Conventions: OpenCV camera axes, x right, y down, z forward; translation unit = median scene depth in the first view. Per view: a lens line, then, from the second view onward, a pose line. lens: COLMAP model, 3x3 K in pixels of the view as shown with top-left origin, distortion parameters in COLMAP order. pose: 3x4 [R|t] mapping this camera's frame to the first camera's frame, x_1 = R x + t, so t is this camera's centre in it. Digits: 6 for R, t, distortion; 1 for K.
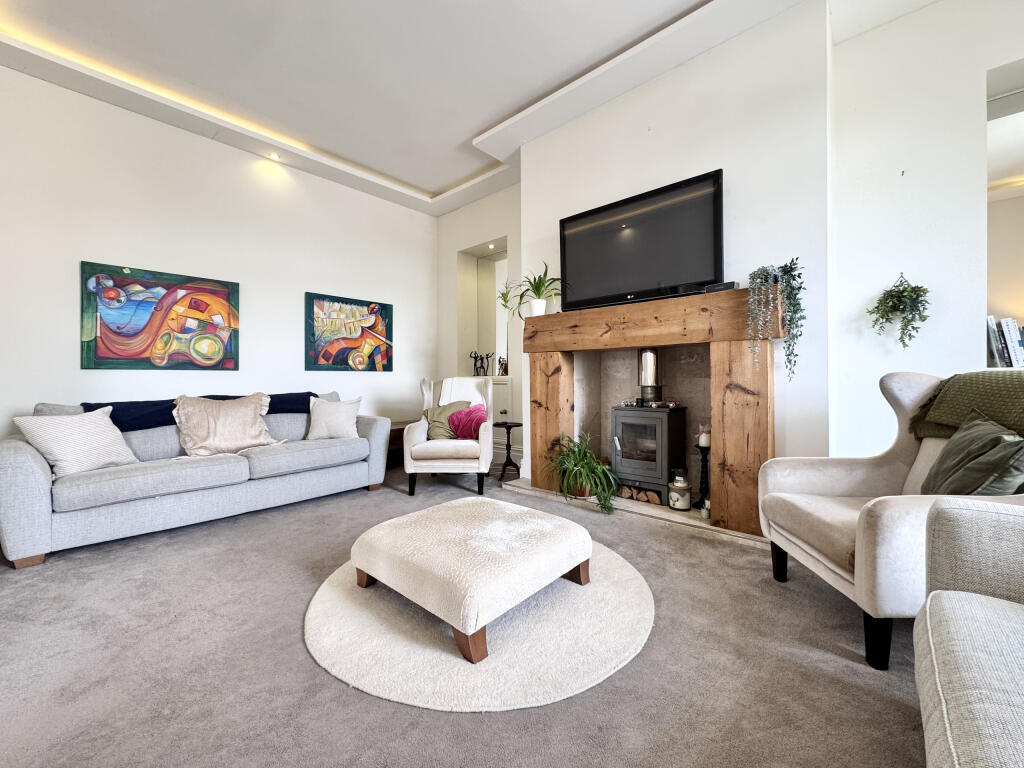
lens RADIAL K [[410.1, 0, 514.4], [0, 410.1, 381.2], [0, 0, 1]] dist [0.000484, -0.000023]
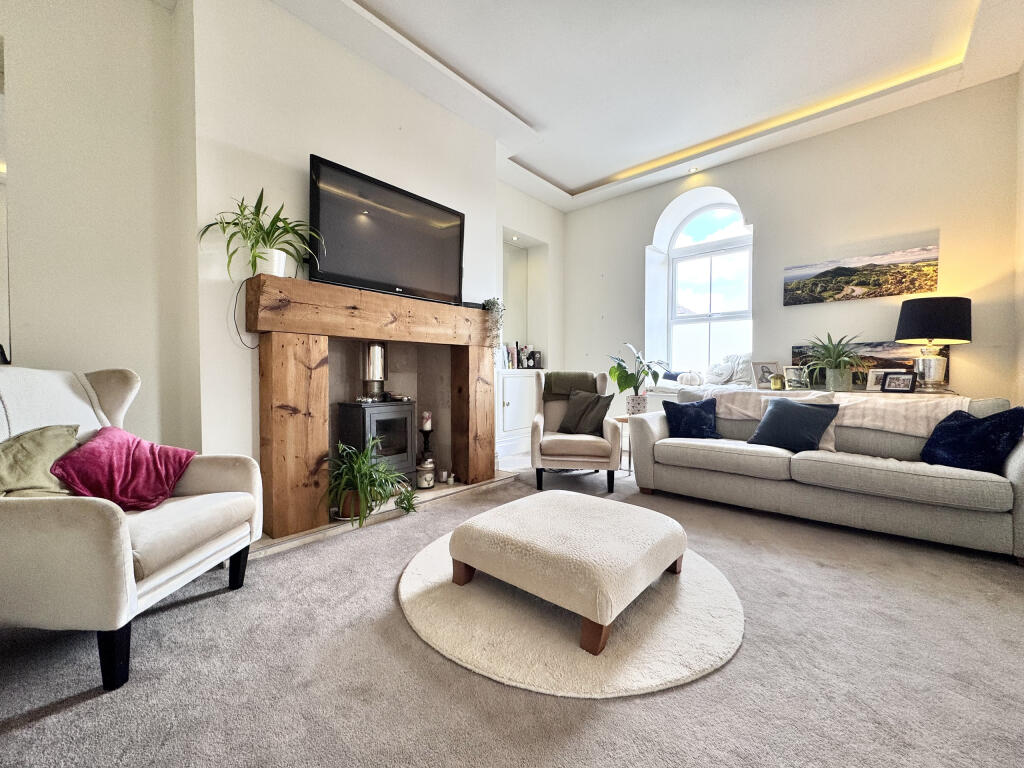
lens RADIAL K [[410.1, 0, 514.4], [0, 410.1, 381.2], [0, 0, 1]] dist [0.000484, -0.000023]
pose [[-0.006613, -0.014112, 0.999879, -0.702774], [0.003578, 0.999894, 0.014136, 0.000515], [-0.999972, 0.003671, -0.006562, 0.730307]]
